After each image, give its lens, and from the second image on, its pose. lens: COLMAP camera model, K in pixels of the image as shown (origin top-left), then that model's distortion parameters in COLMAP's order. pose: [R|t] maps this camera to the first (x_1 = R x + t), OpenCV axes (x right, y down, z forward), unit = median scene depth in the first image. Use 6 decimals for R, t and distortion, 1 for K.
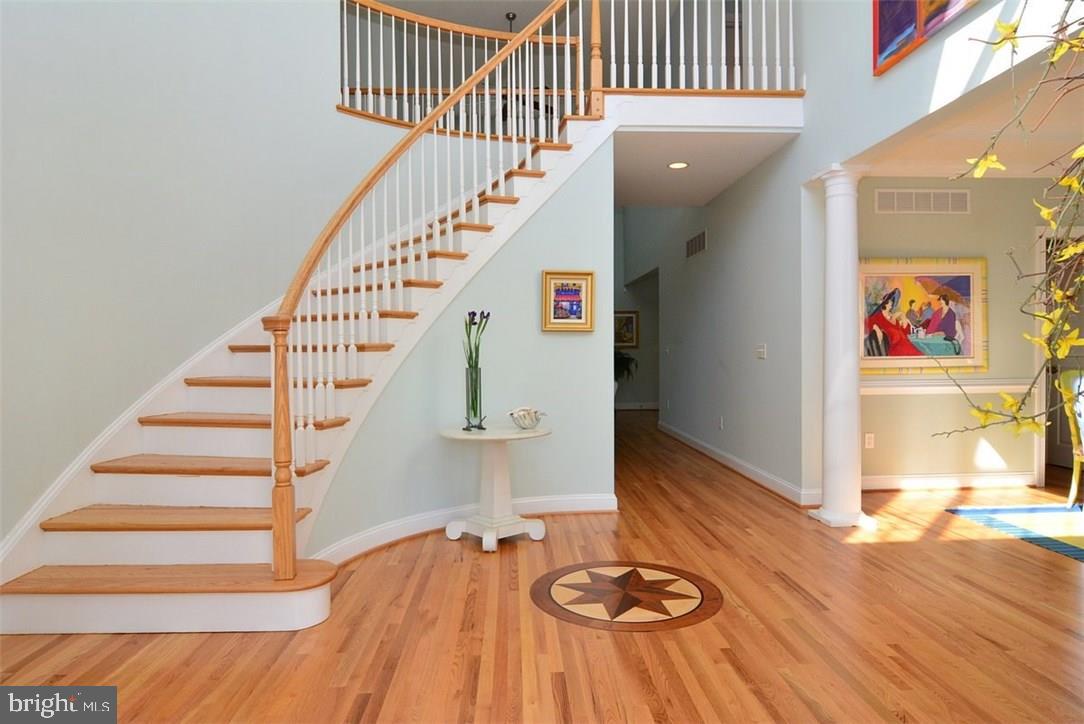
lens RADIAL K [[638.5, 0, 531.6], [0, 638.5, 360.1], [0, 0, 1]] dist [-0.019218, -0.007078]
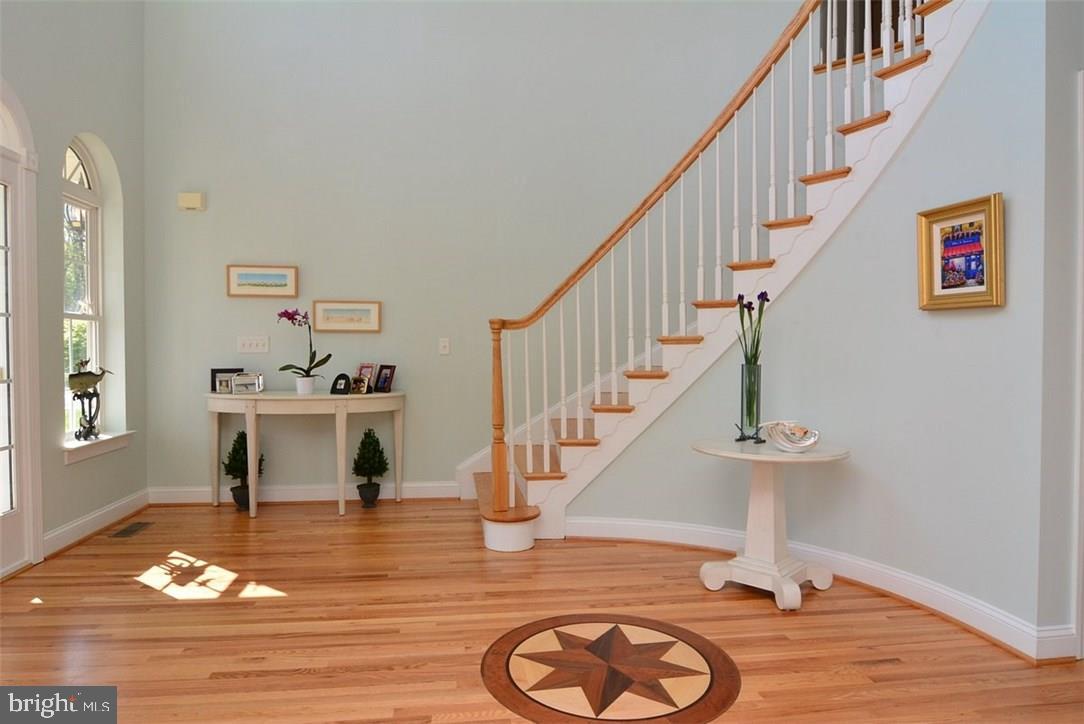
lens RADIAL K [[638.5, 0, 536.8], [0, 638.5, 360.5], [0, 0, 1]] dist [-0.019218, -0.007078]
pose [[0.092199, 0.024004, -0.995451, 0.591366], [-0.008284, 0.999693, 0.023339, -0.008392], [0.995706, 0.006095, 0.092370, 0.569775]]
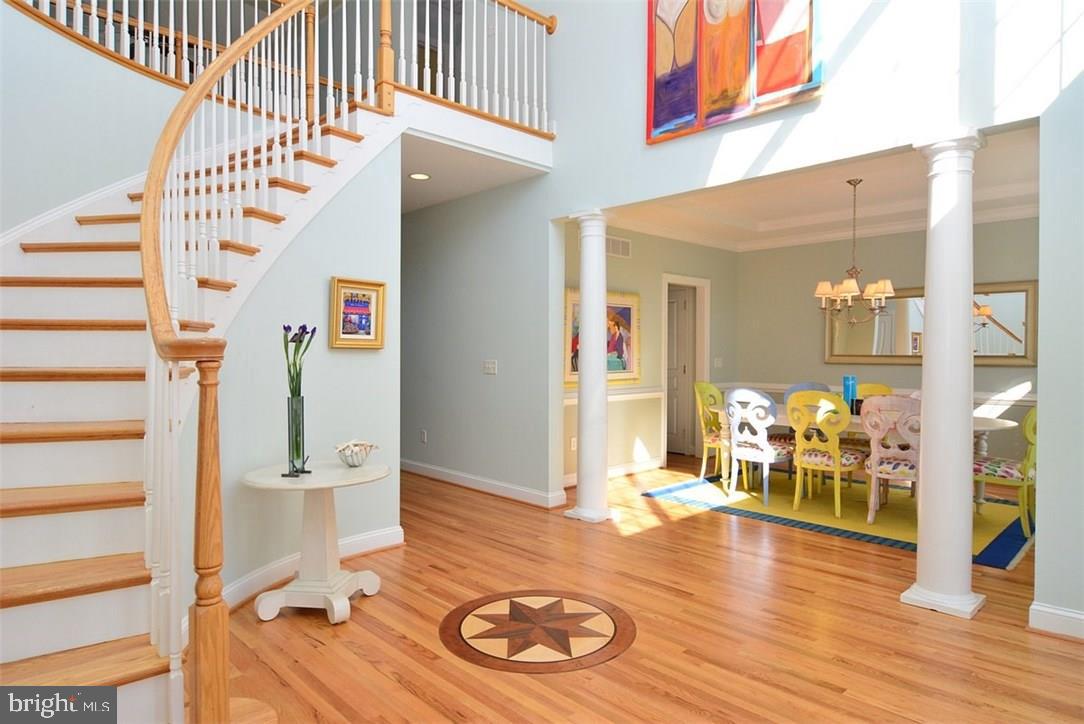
lens RADIAL K [[638.5, 0, 538.8], [0, 638.5, 361.7], [0, 0, 1]] dist [-0.019218, -0.007078]
pose [[0.749894, 0.001156, 0.661557, -0.335815], [-0.001742, 0.999998, 0.000226, -0.027882], [-0.661556, -0.001322, 0.749895, 0.180635]]
